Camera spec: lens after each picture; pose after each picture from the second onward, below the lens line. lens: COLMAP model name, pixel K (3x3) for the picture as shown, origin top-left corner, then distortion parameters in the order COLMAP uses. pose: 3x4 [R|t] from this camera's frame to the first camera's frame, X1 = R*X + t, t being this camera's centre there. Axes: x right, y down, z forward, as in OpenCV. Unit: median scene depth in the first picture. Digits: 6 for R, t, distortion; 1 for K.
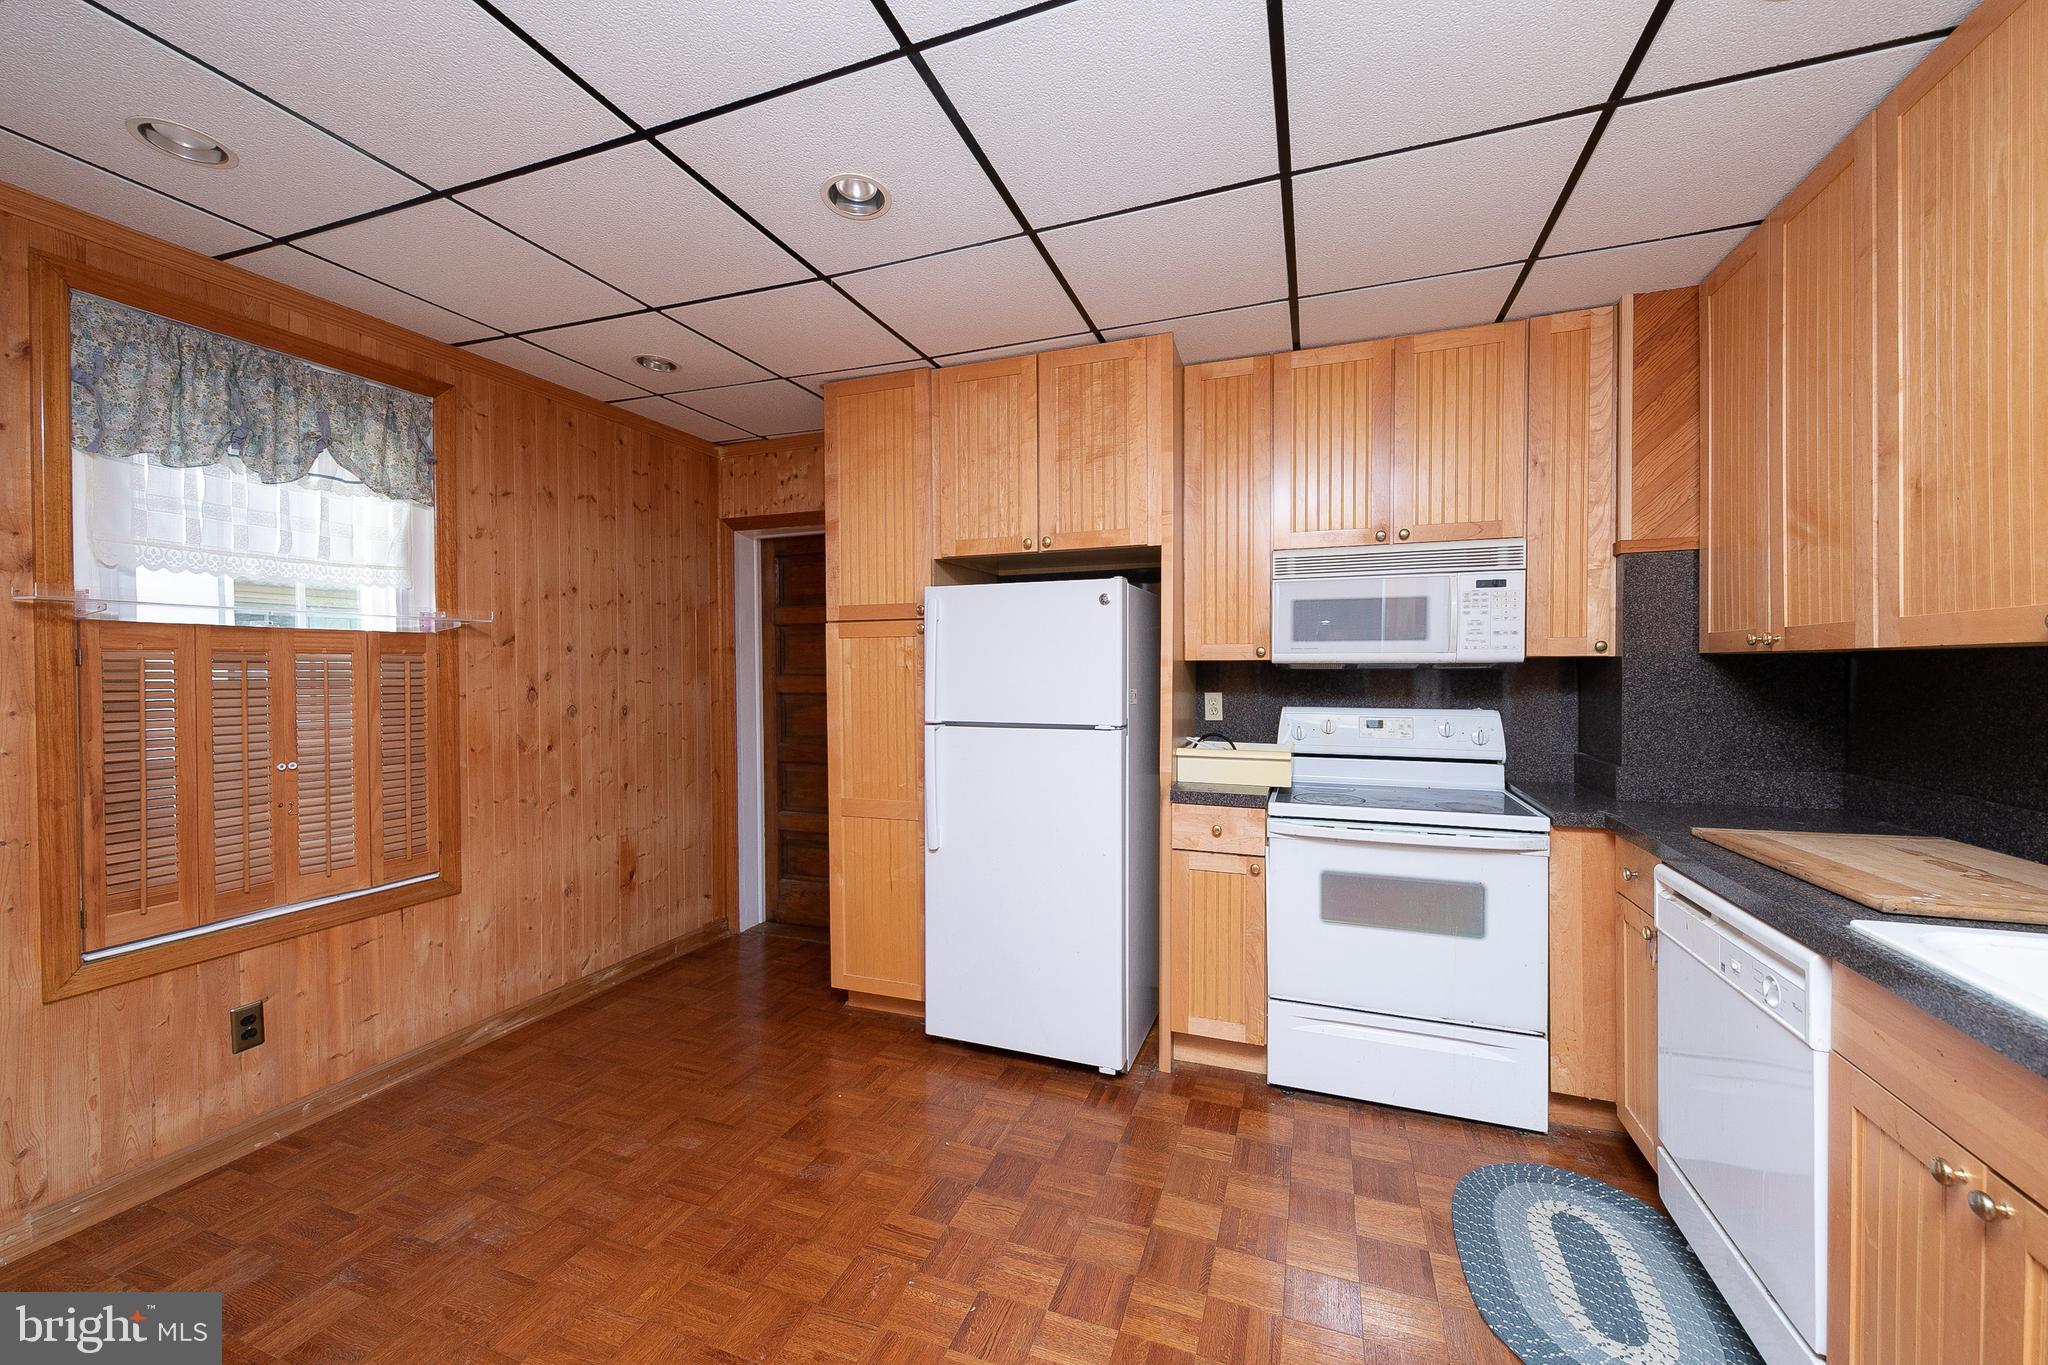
lens RADIAL K [[764.3, 0, 1031.4], [0, 764.3, 682.0], [0, 0, 1]] dist [0.000947, 0.000044]
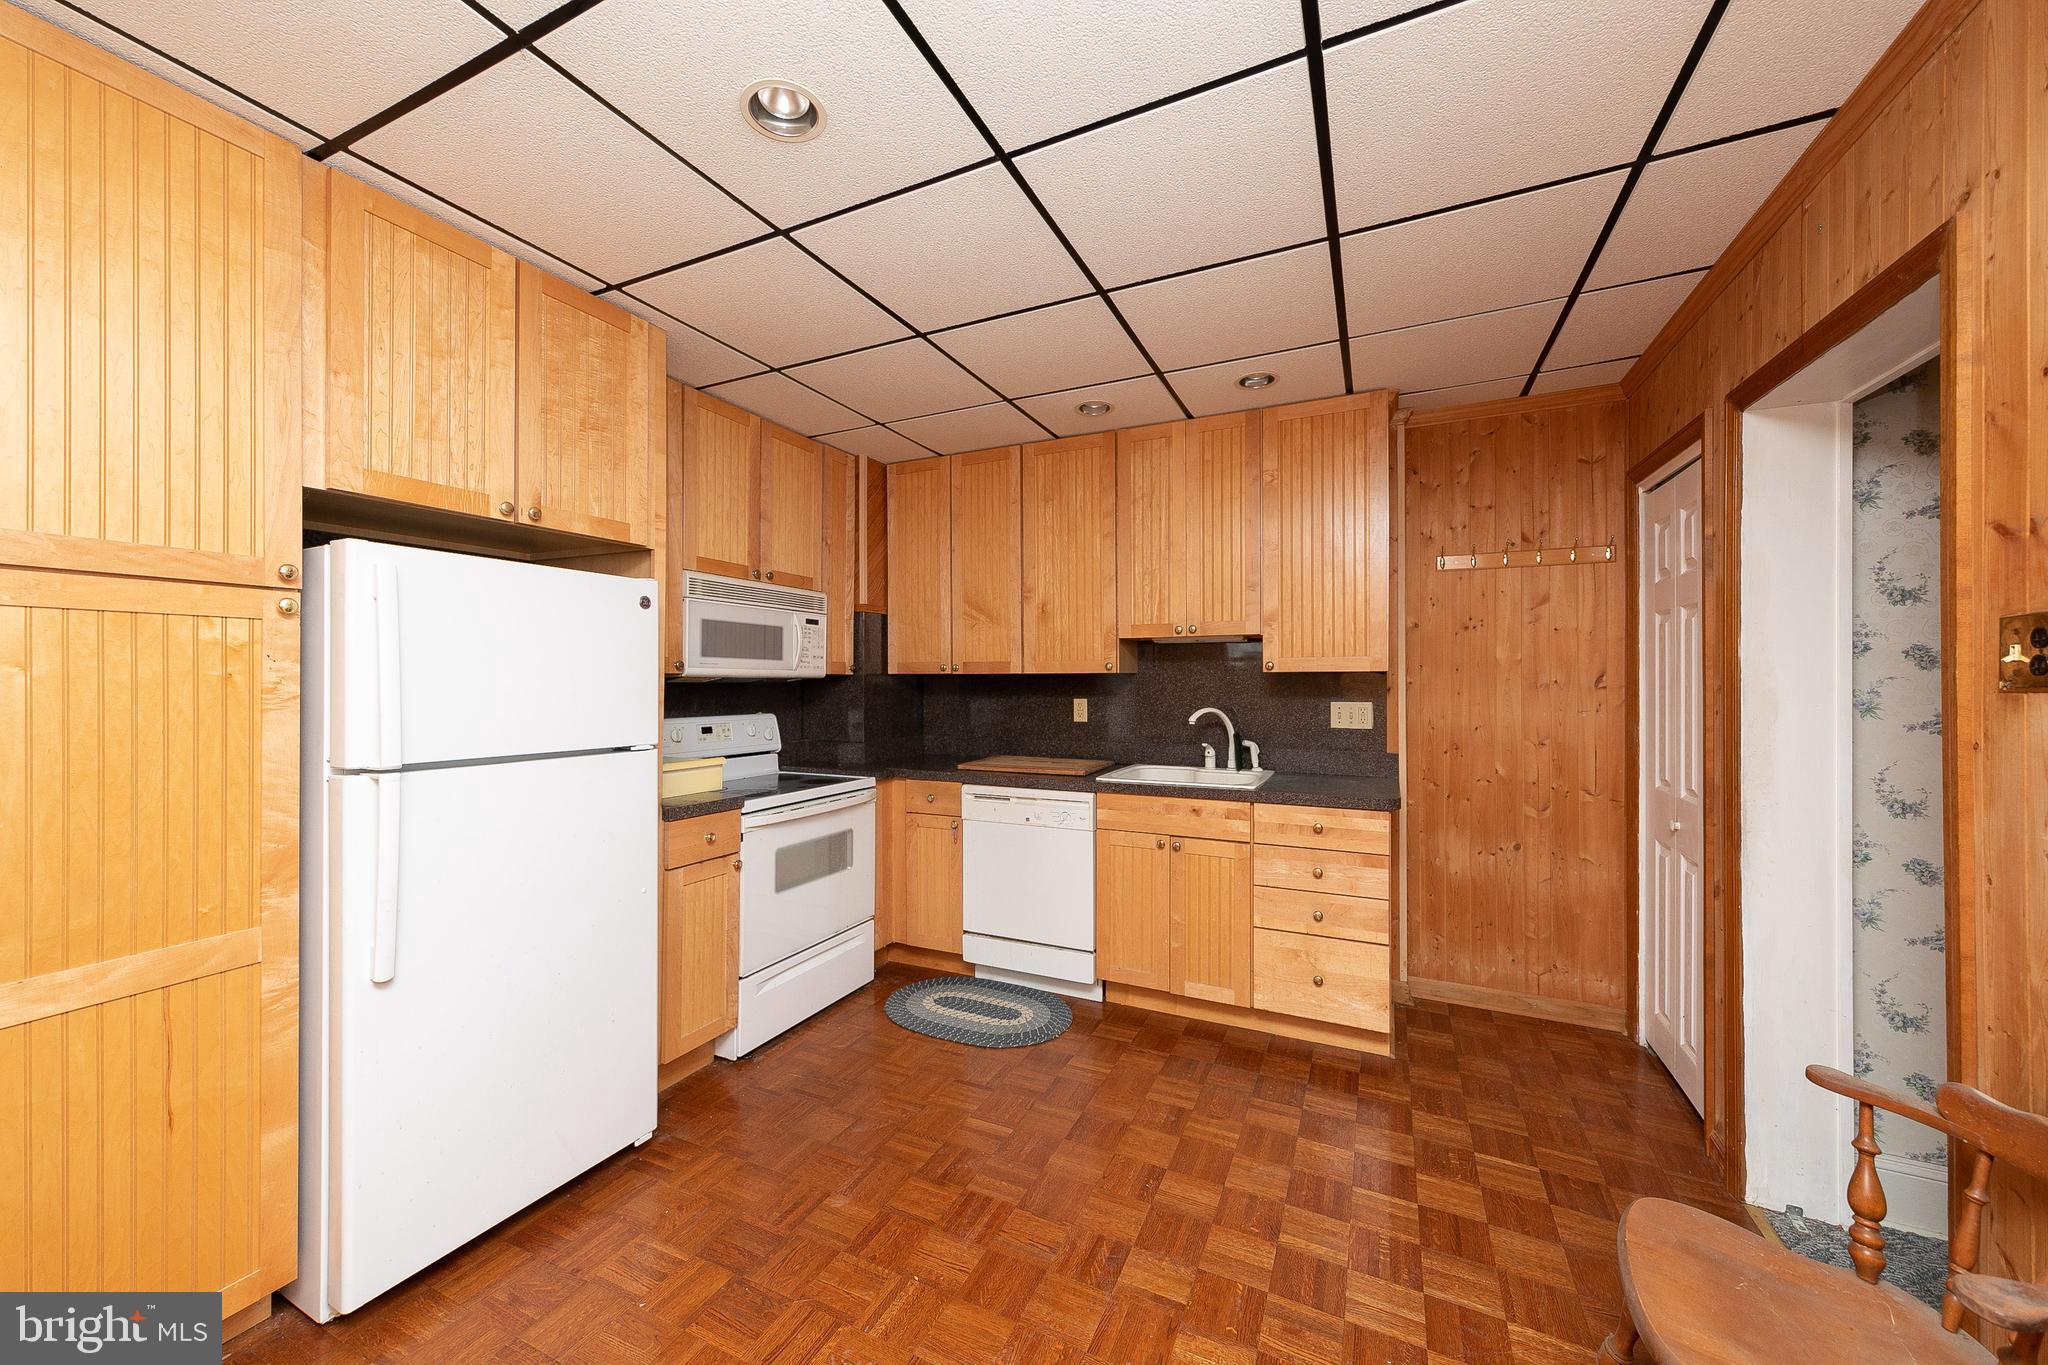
lens RADIAL K [[748.2, 0, 1024.0], [0, 748.2, 682.5], [0, 0, 1]] dist [0.000050, -0.000018]
pose [[0.088847, 0.002971, 0.996041, -0.727250], [0.014649, 0.999884, -0.004289, -0.005565], [-0.995938, 0.014972, 0.088793, 0.485966]]
